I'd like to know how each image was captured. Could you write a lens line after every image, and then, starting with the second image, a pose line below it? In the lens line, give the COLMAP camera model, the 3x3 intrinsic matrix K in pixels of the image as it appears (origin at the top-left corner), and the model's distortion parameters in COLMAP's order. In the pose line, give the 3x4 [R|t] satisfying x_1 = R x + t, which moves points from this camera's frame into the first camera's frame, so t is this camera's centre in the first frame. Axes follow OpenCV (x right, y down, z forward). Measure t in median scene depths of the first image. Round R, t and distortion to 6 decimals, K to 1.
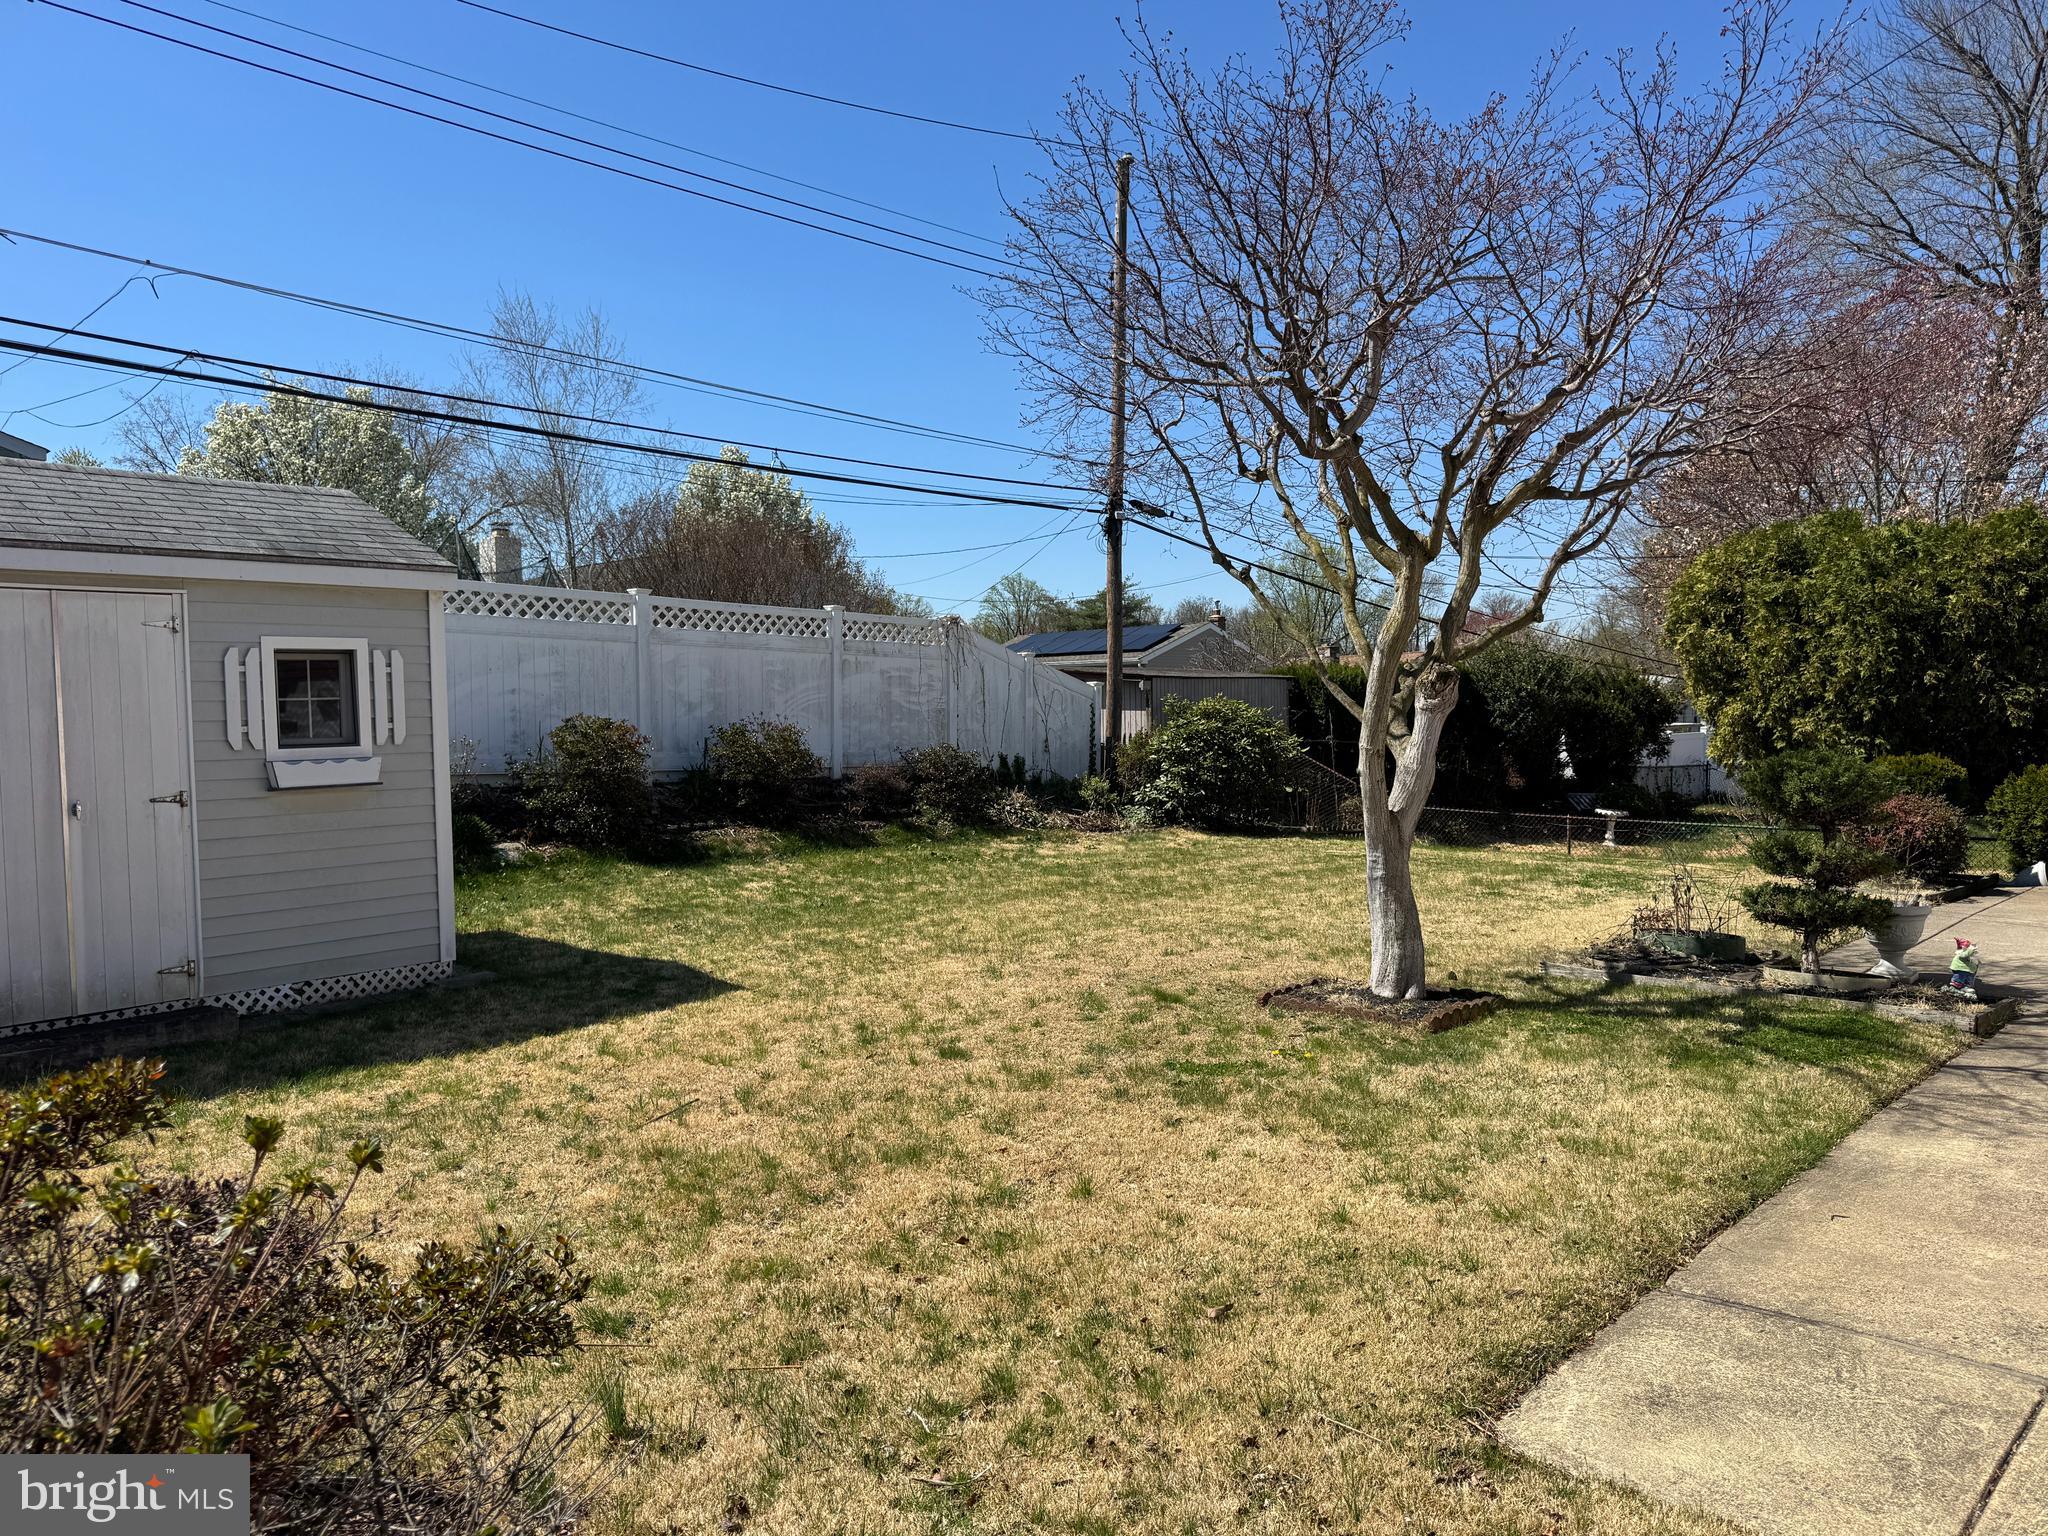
lens RADIAL K [[1406.0, 0, 1024.0], [0, 1406.0, 768.0], [0, 0, 1]] dist [0.128896, -0.000237]
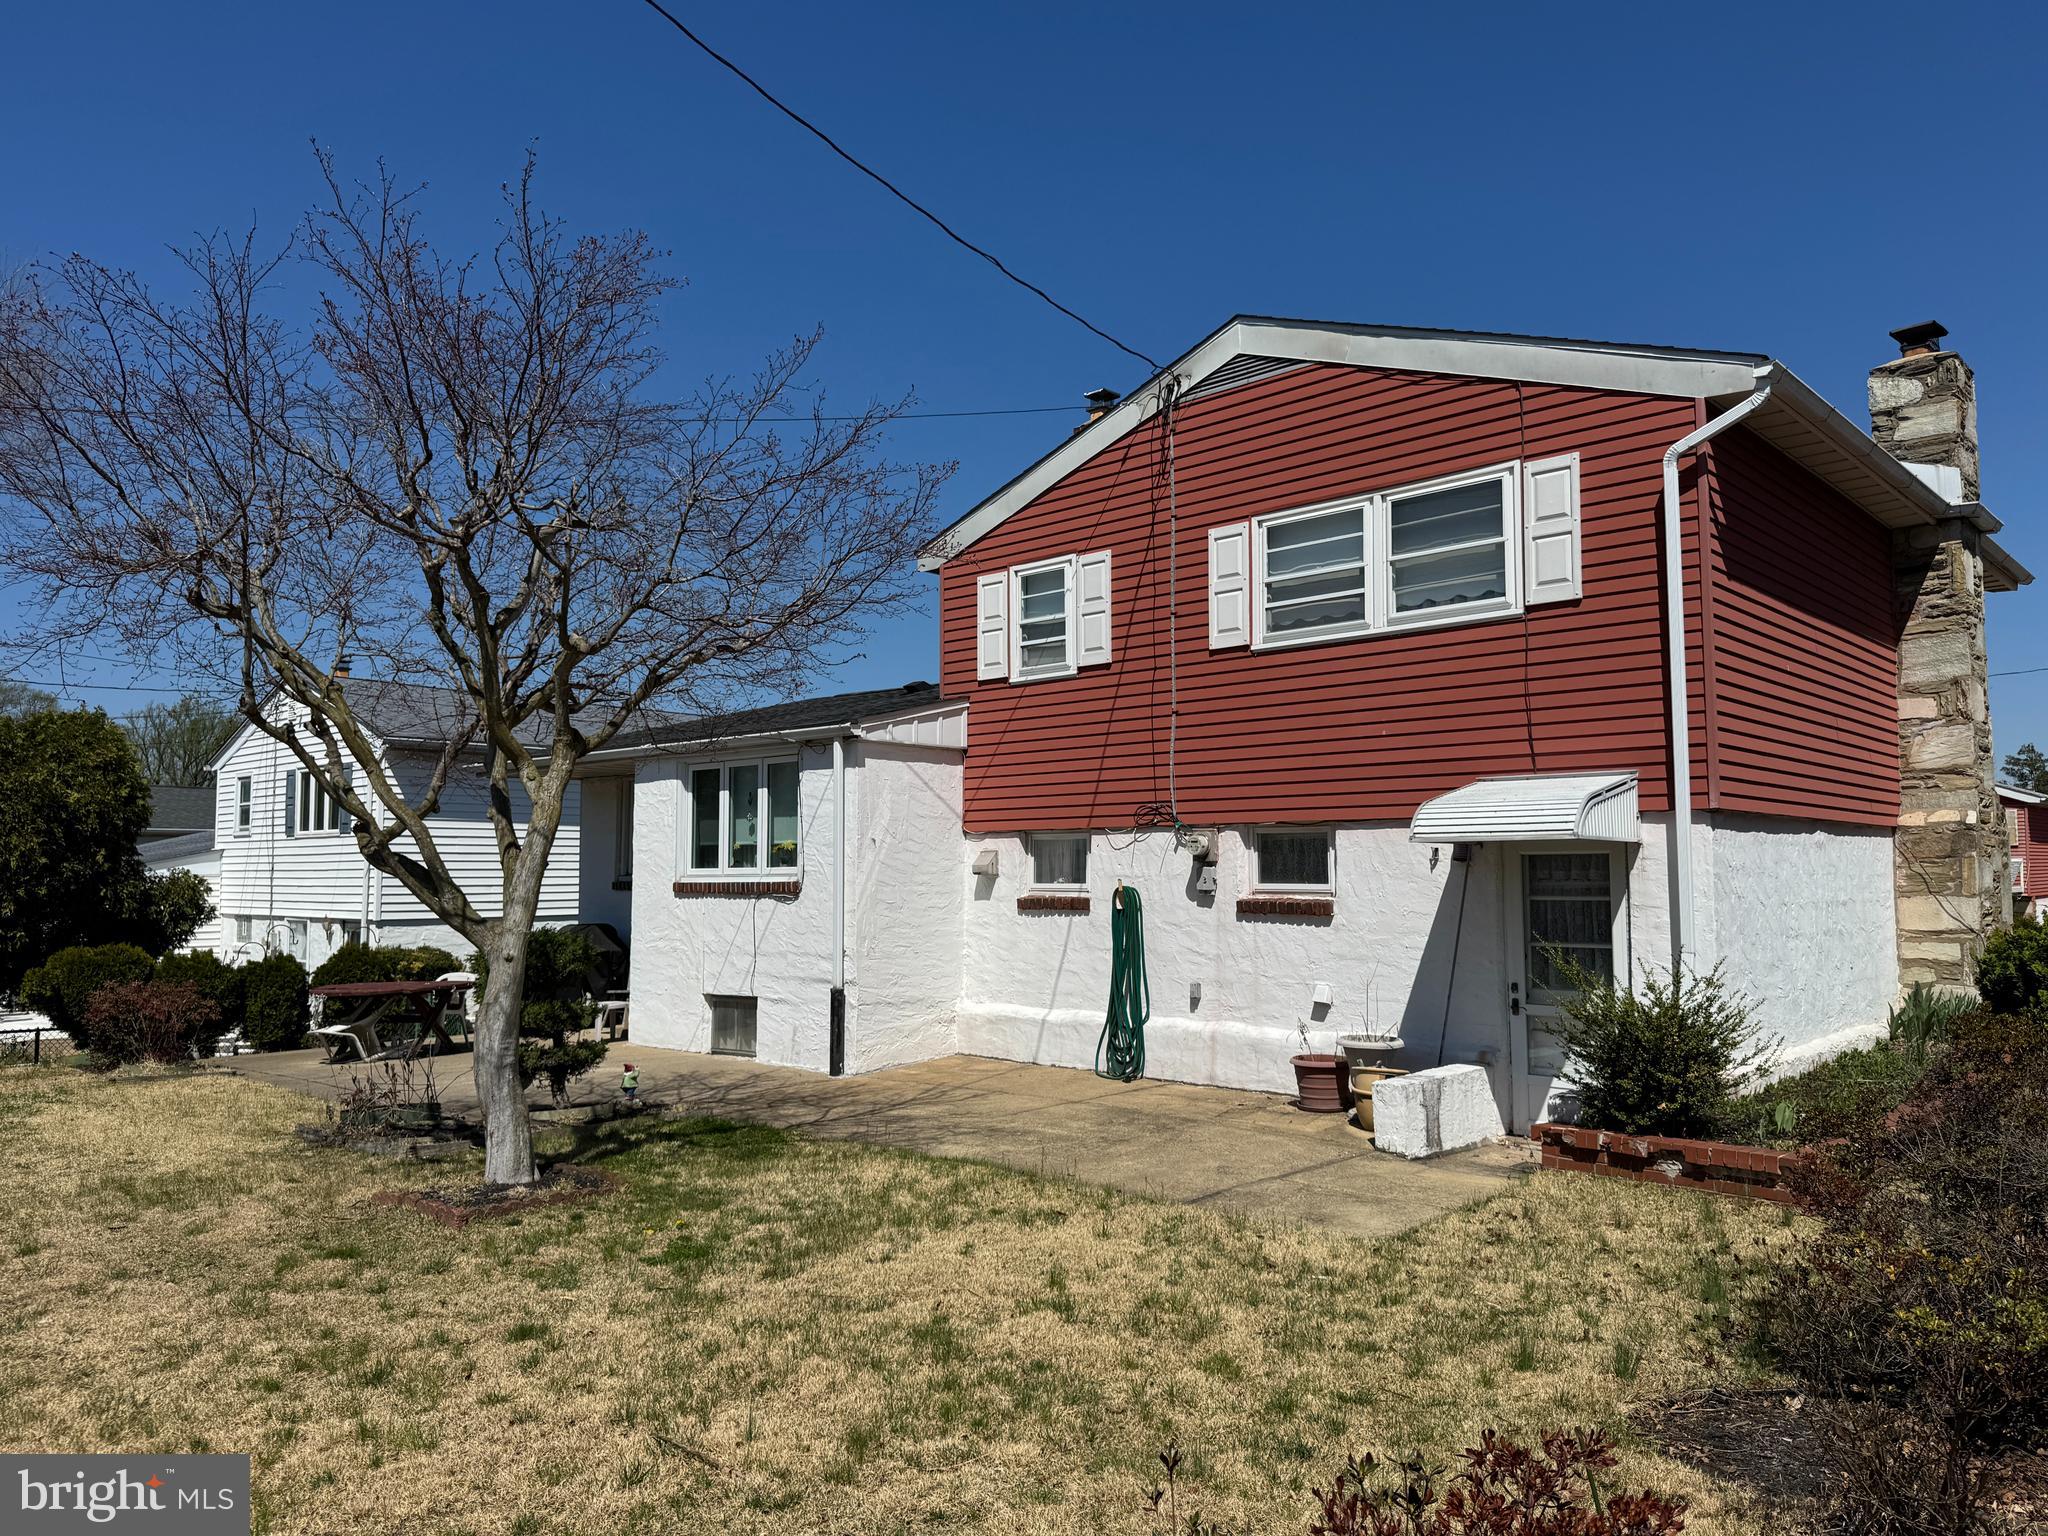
lens RADIAL K [[1406.0, 0, 1024.0], [0, 1406.0, 768.0], [0, 0, 1]] dist [0.128896, -0.000237]
pose [[-0.032278, 0.102516, 0.994208, -1.073485], [0.022465, 0.994549, -0.101822, -0.027125], [-0.999226, 0.019049, -0.034405, 0.890409]]
